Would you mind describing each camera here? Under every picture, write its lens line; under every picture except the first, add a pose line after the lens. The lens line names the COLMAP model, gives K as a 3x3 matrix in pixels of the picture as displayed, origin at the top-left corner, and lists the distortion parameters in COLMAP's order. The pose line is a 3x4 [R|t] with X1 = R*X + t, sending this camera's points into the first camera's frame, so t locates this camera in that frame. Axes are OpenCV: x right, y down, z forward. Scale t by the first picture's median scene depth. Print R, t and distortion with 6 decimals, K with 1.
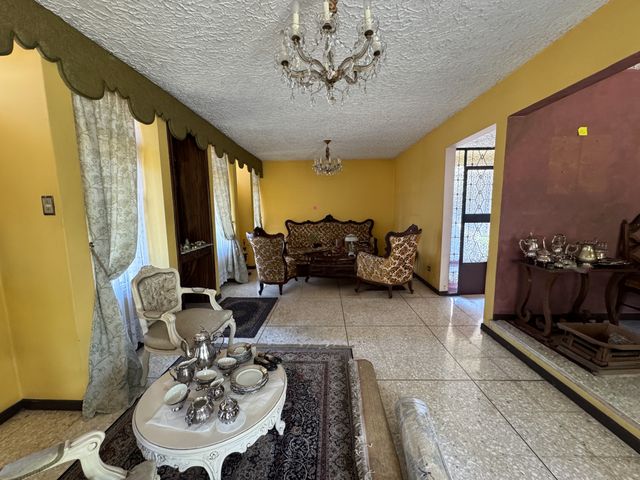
lens RADIAL K [[257.4, 0, 320.0], [0, 257.4, 240.0], [0, 0, 1]] dist [-0.001676, -0.000249]
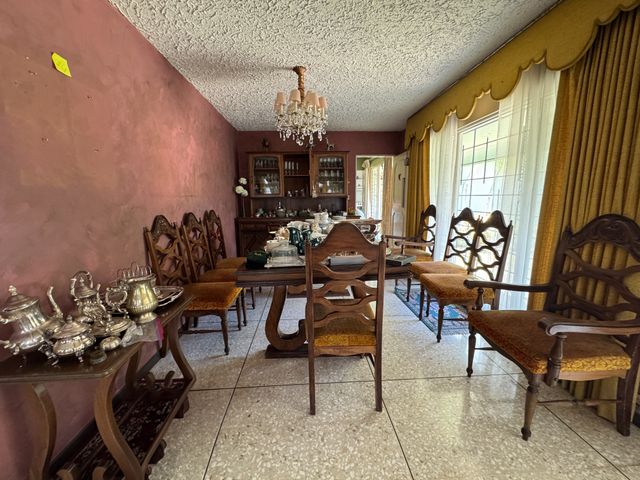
lens RADIAL K [[257.4, 0, 320.0], [0, 257.4, 240.0], [0, 0, 1]] dist [-0.001676, -0.000249]
pose [[-0.077691, -0.147754, 0.985968, 0.430327], [0.129794, 0.979041, 0.156944, -0.096574], [-0.988493, 0.140166, -0.056886, 0.570521]]
